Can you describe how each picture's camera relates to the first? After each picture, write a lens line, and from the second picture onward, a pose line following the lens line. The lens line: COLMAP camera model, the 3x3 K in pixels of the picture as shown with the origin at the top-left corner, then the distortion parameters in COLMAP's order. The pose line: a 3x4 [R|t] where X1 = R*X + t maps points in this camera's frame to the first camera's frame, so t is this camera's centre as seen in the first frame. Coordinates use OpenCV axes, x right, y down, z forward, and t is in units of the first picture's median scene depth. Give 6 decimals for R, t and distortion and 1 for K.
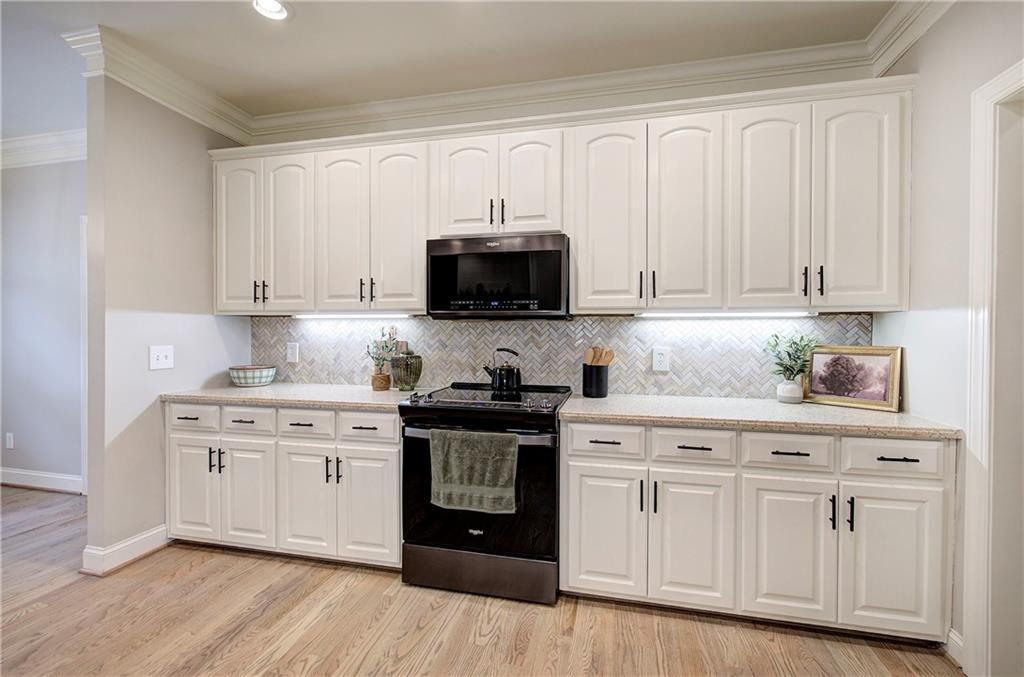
lens RADIAL K [[435.6, 0, 518.4], [0, 435.6, 337.1], [0, 0, 1]] dist [-0.007593, 0.001490]
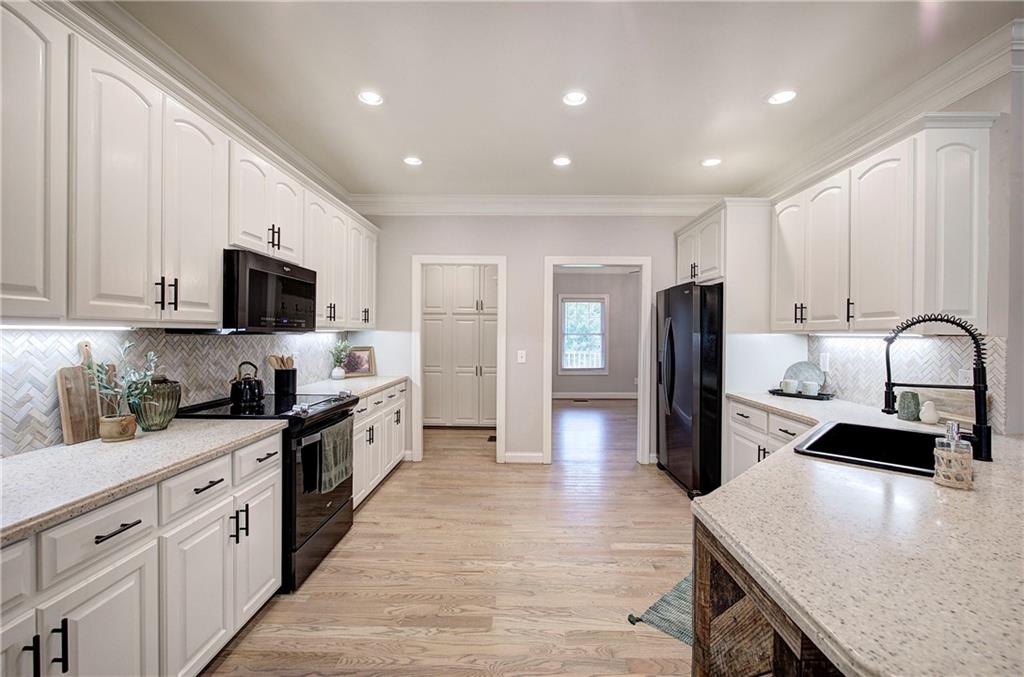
lens RADIAL K [[435.6, 0, 521.7], [0, 435.6, 336.1], [0, 0, 1]] dist [-0.007593, 0.001490]
pose [[-0.227623, -0.011960, 0.973676, -1.299779], [0.002905, 0.999912, 0.012961, -0.050998], [-0.973745, 0.005779, -0.227568, 0.659414]]
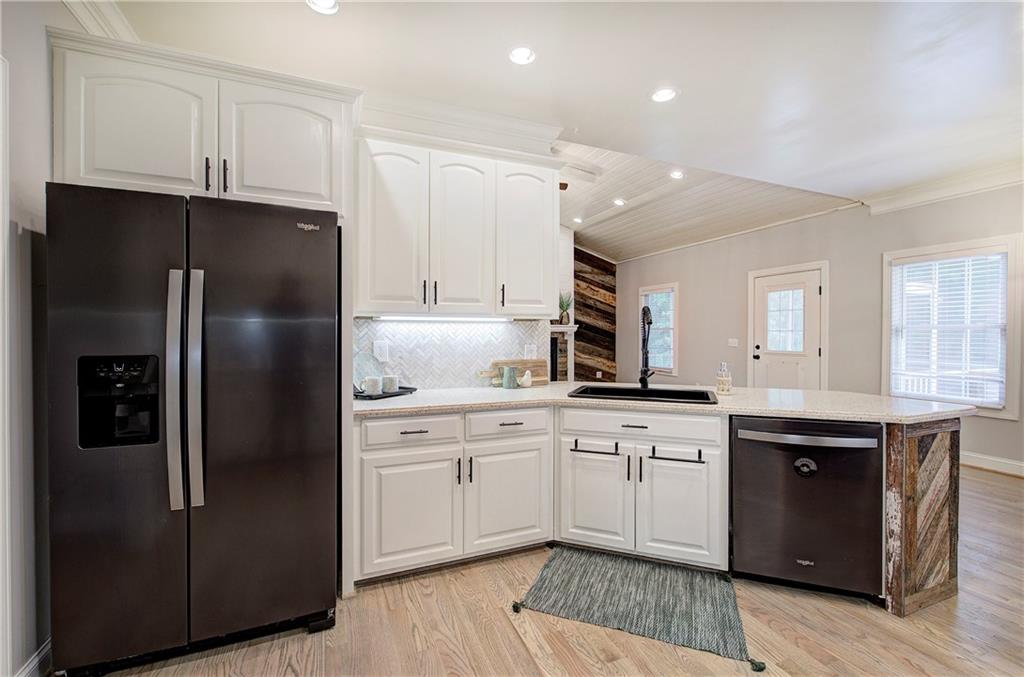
lens RADIAL K [[435.6, 0, 514.9], [0, 435.6, 334.8], [0, 0, 1]] dist [-0.007593, 0.001490]
pose [[-0.810123, 0.000471, -0.586260, 0.238215], [-0.008334, 0.999889, 0.012319, -0.008963], [0.586201, 0.014865, -0.810029, 0.574437]]
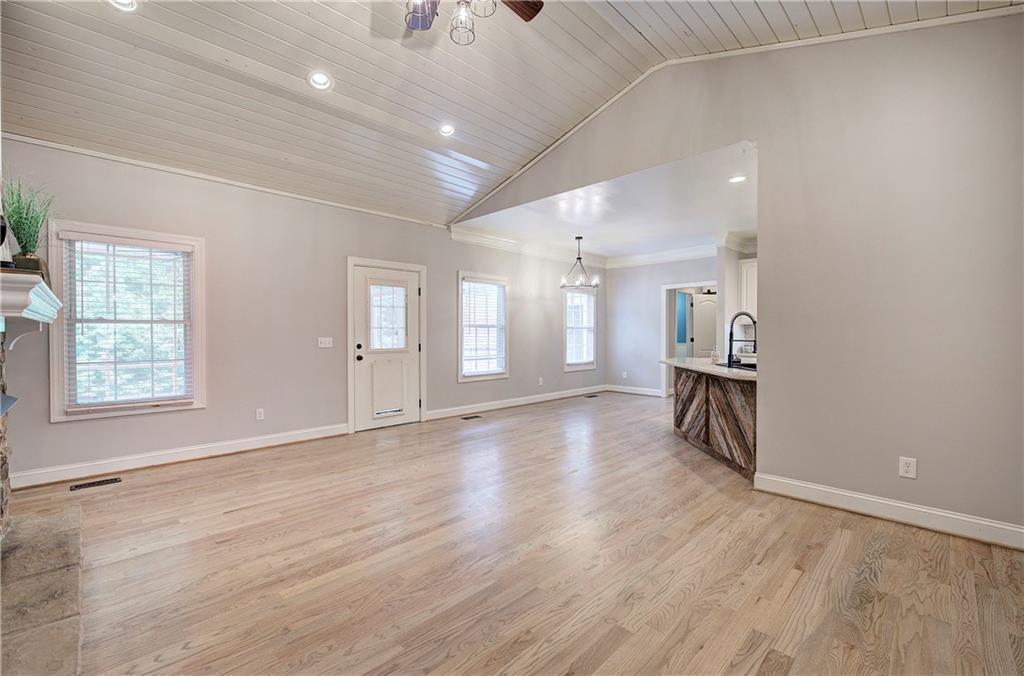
lens RADIAL K [[435.6, 0, 518.5], [0, 435.6, 337.0], [0, 0, 1]] dist [-0.007593, 0.001490]
pose [[0.851823, 0.002548, -0.523823, -0.599819], [-0.002573, 0.999996, 0.000680, 0.033820], [0.523823, 0.000769, 0.851827, -2.216680]]
